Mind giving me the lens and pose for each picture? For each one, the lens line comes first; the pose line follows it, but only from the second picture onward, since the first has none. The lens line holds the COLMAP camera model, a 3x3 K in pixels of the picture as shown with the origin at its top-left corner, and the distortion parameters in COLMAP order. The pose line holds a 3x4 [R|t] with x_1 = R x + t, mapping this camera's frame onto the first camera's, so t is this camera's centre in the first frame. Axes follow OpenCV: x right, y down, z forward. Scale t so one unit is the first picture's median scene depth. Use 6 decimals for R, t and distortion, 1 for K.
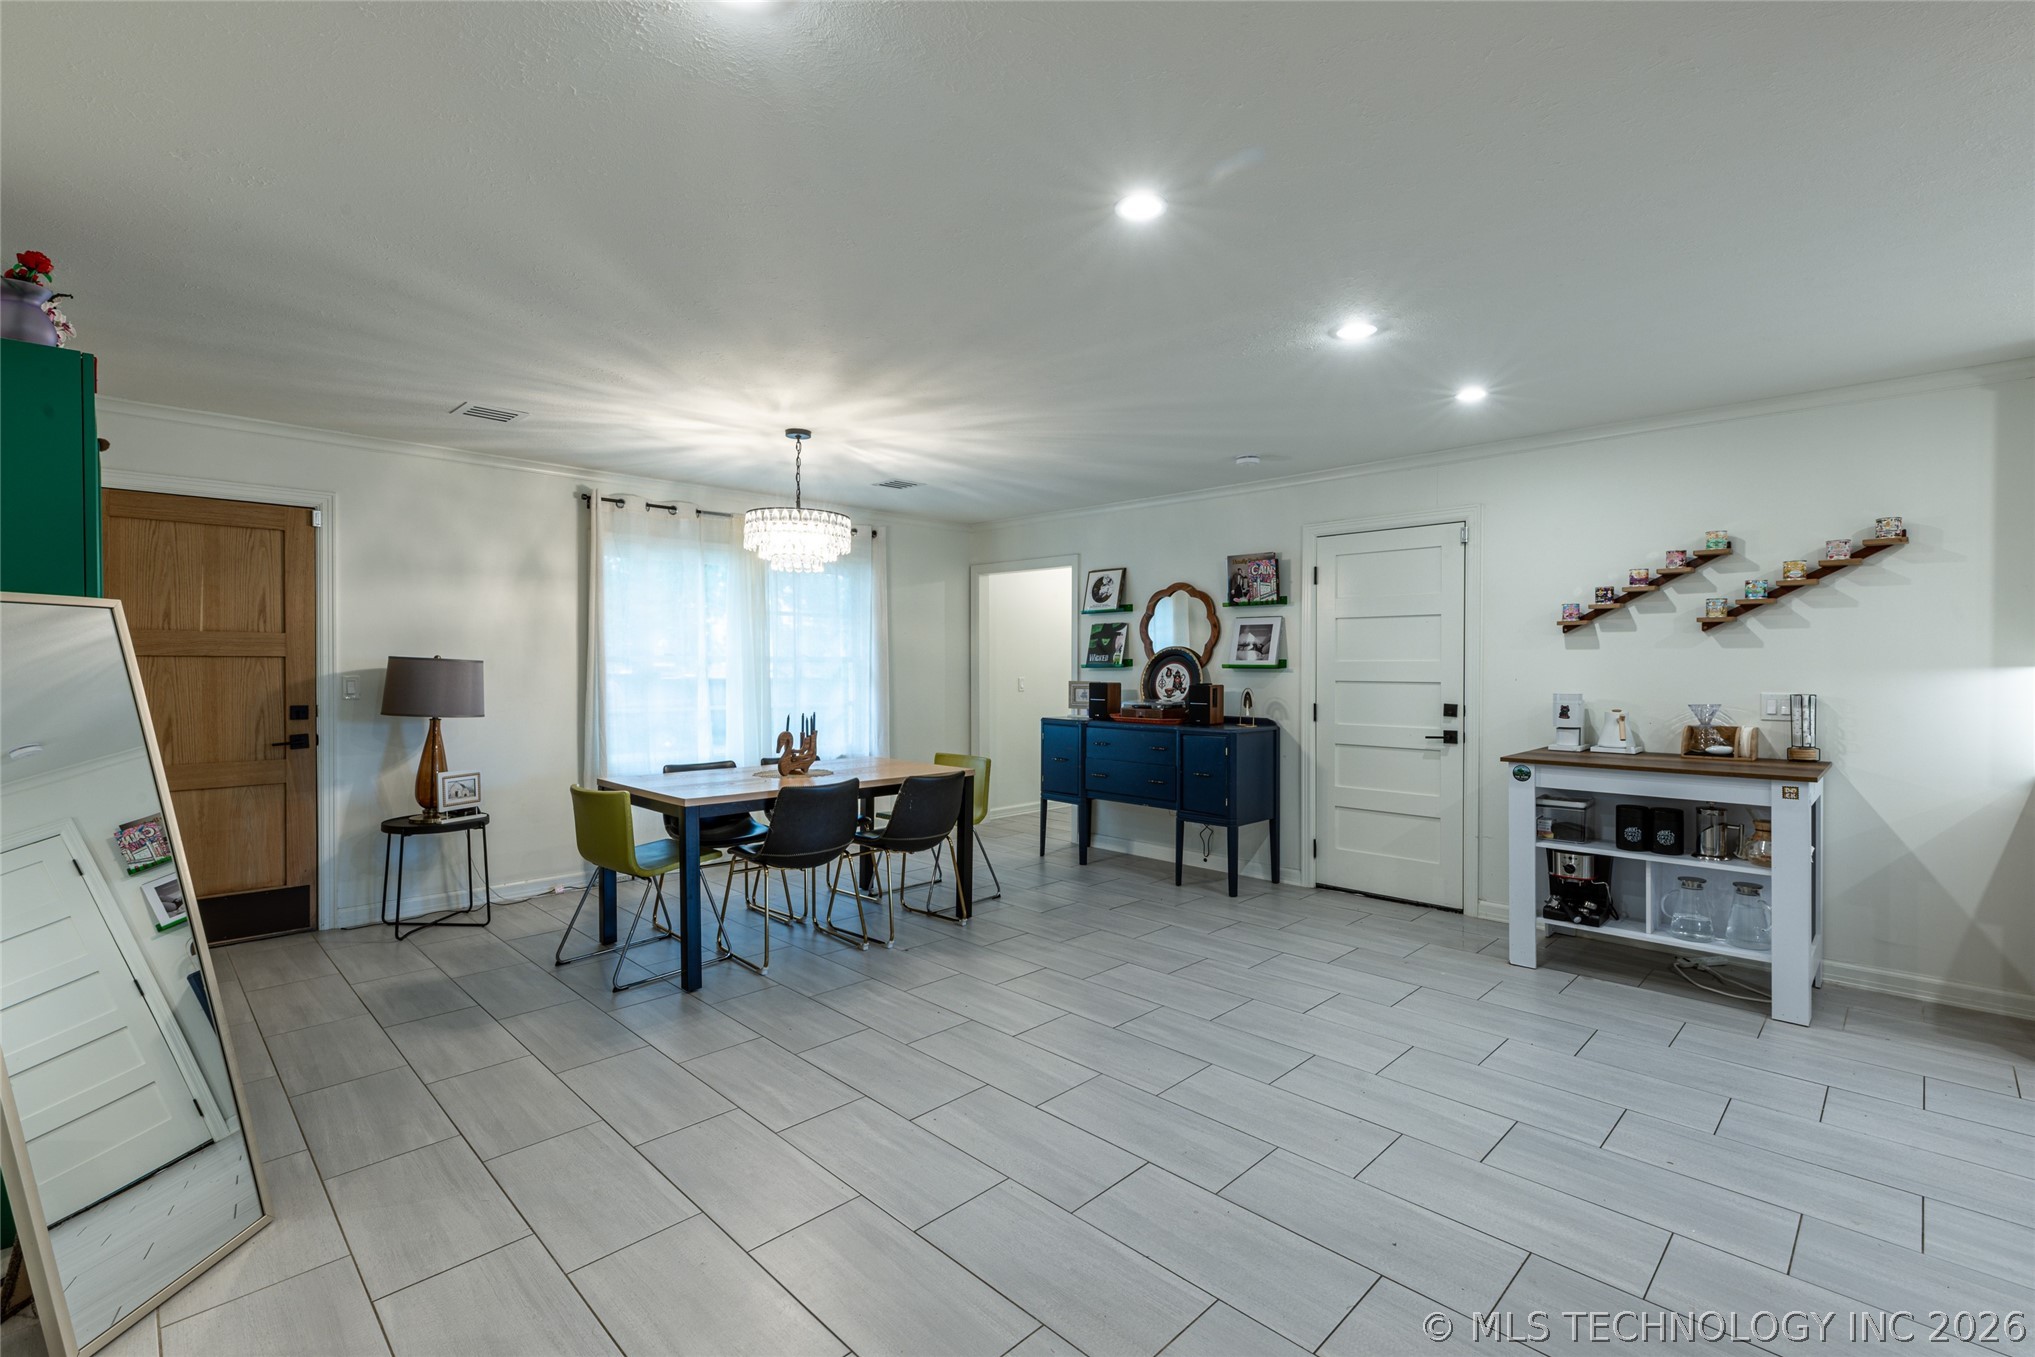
lens RADIAL K [[904.3, 0, 1015.7], [0, 904.3, 670.8], [0, 0, 1]] dist [0.004296, -0.000829]
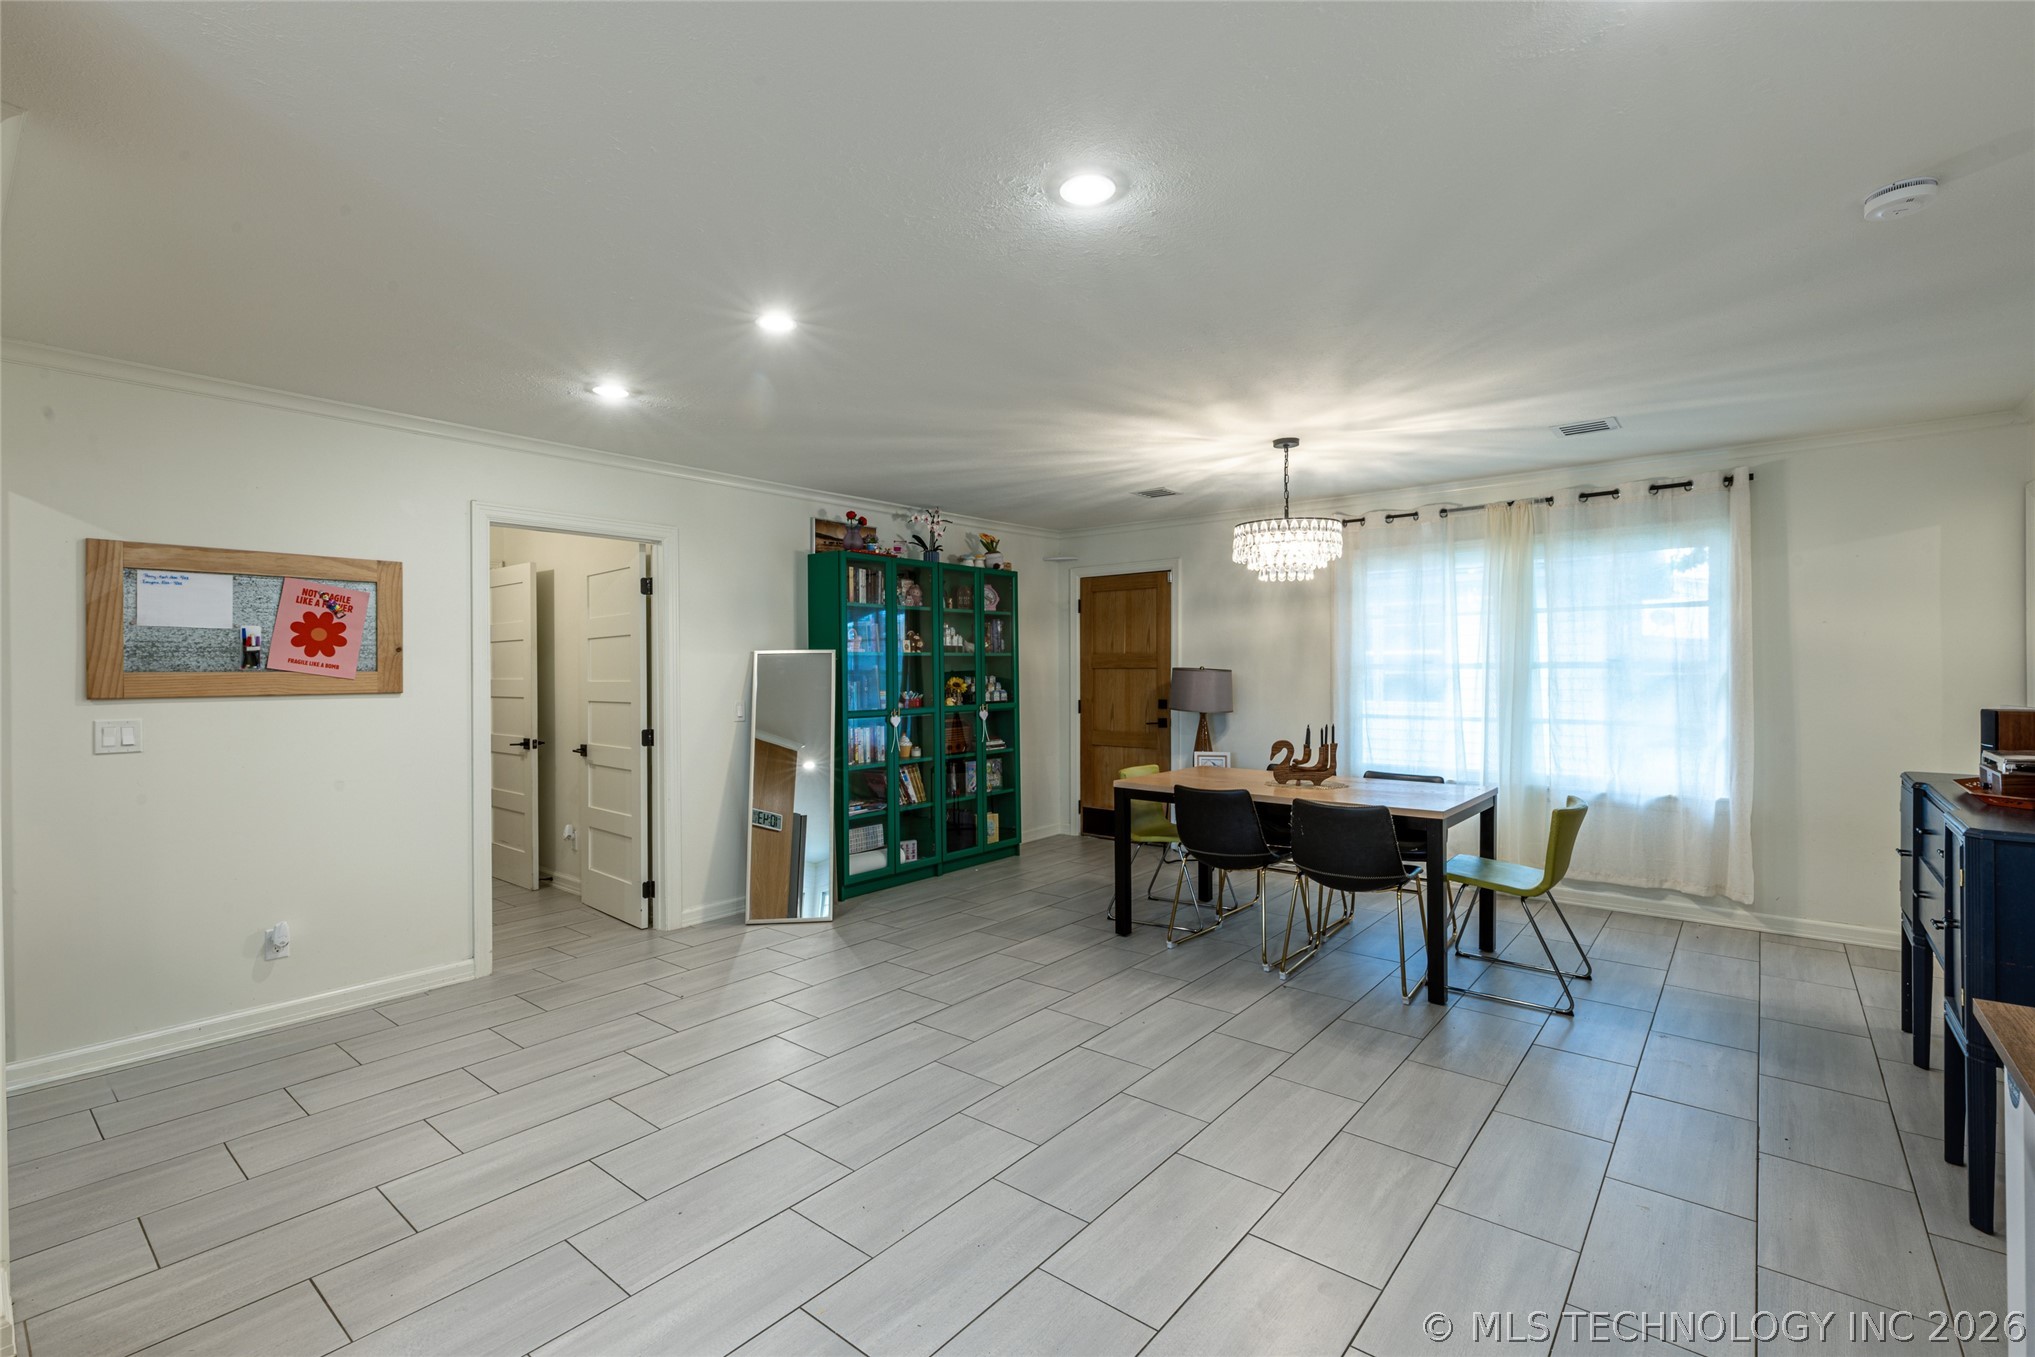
lens RADIAL K [[904.3, 0, 1020.7], [0, 904.3, 670.9], [0, 0, 1]] dist [0.004296, -0.000829]
pose [[0.101227, -0.001308, -0.994863, 0.708745], [-0.001188, 0.999998, -0.001435, -0.008427], [0.994863, 0.001327, 0.101225, 0.595269]]
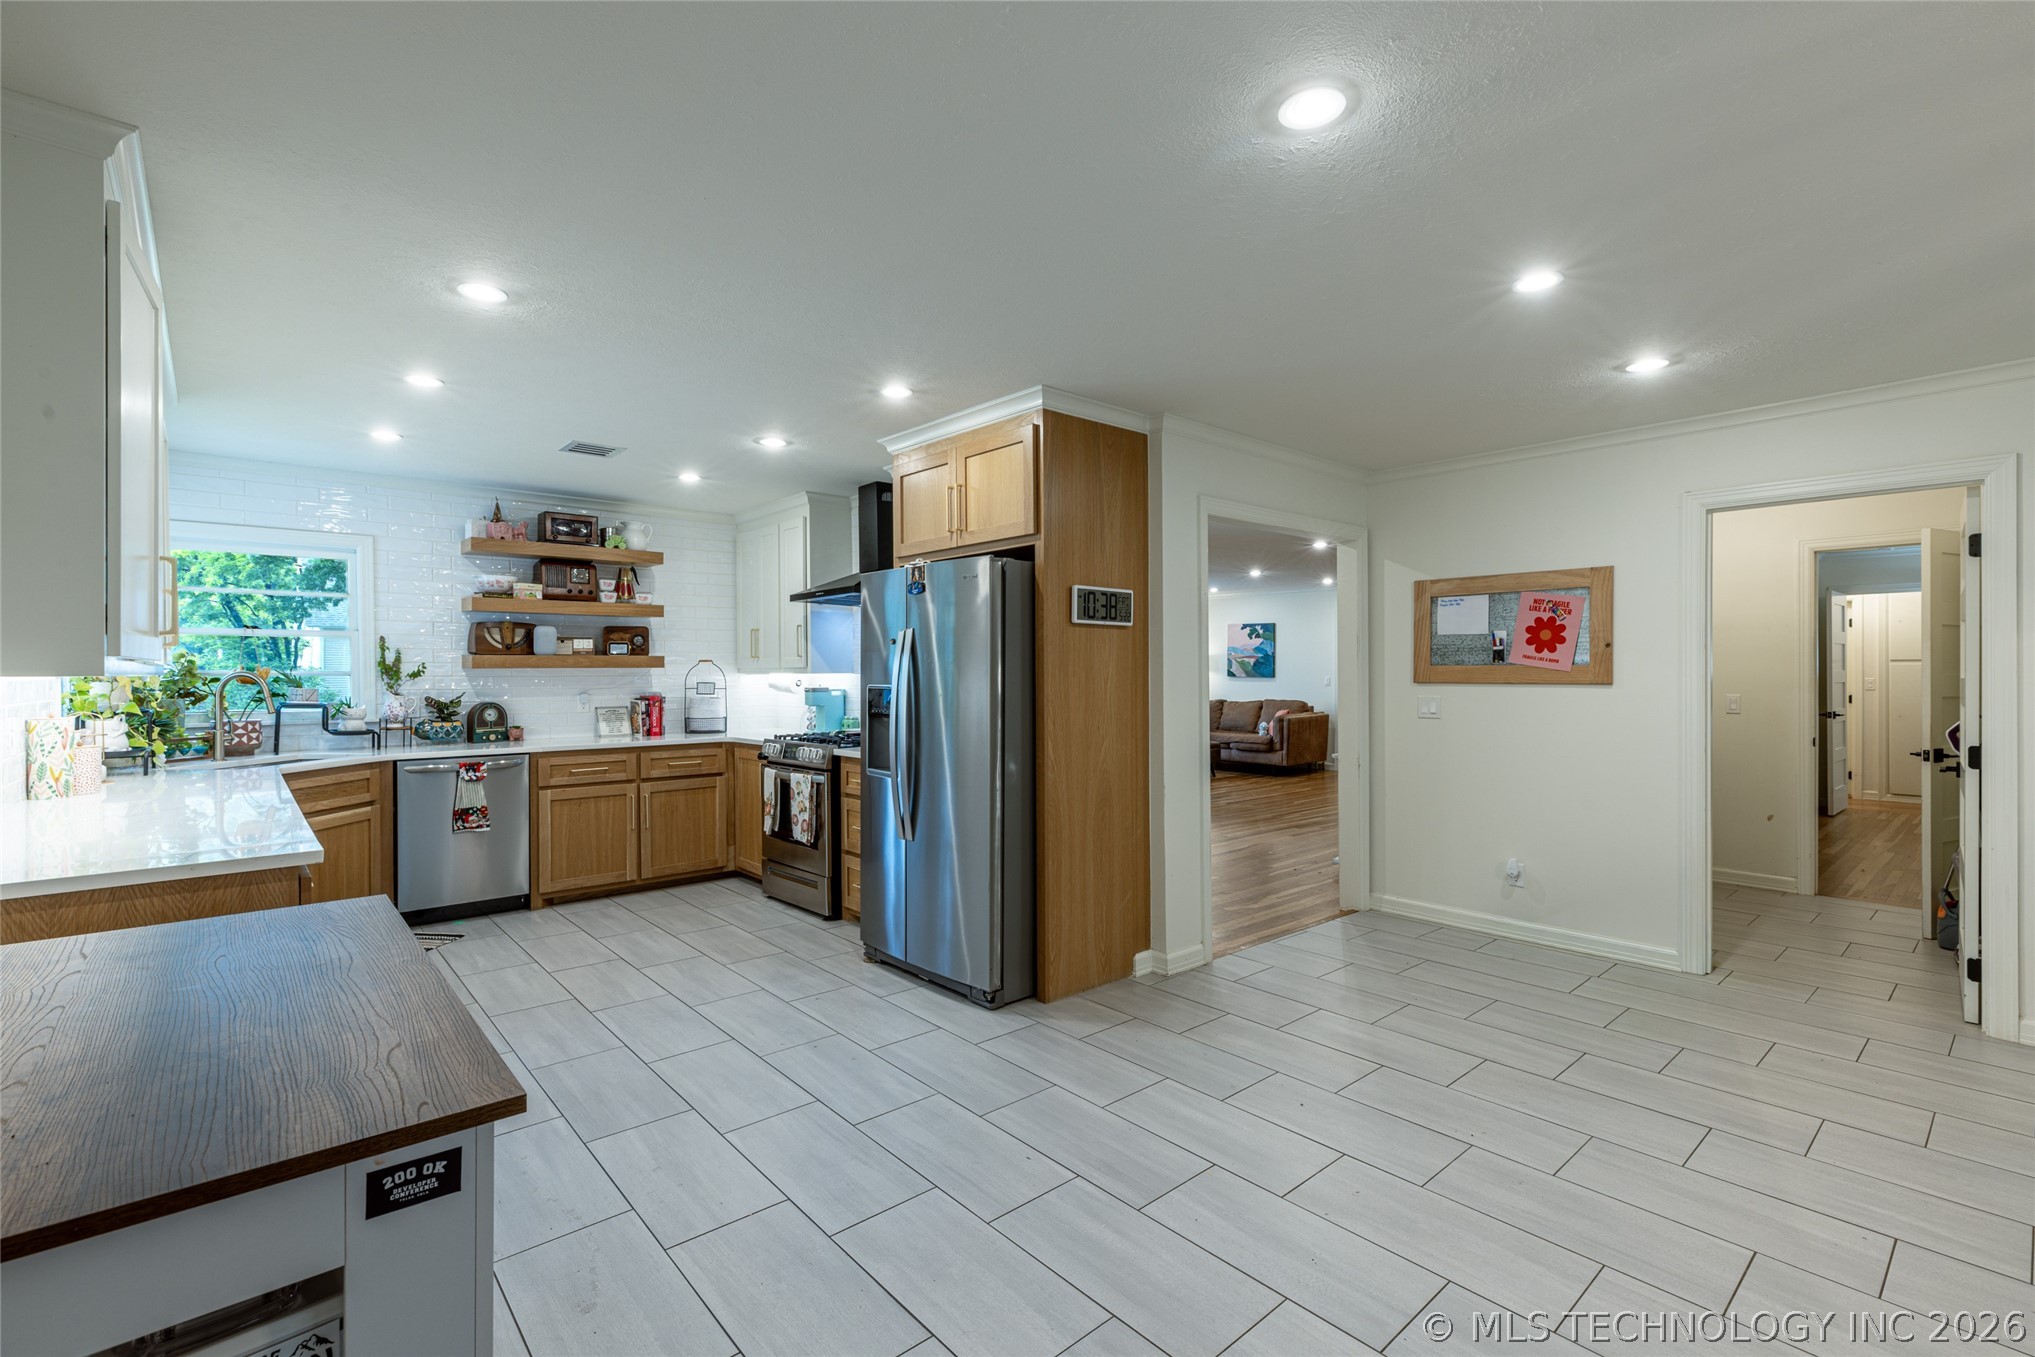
lens RADIAL K [[904.3, 0, 1014.9], [0, 904.3, 674.3], [0, 0, 1]] dist [0.004296, -0.000829]
pose [[-0.997803, 0.001476, 0.066228, 0.357635], [0.002168, 0.999944, 0.010387, -0.009744], [-0.066209, 0.010508, -0.997750, 1.082475]]
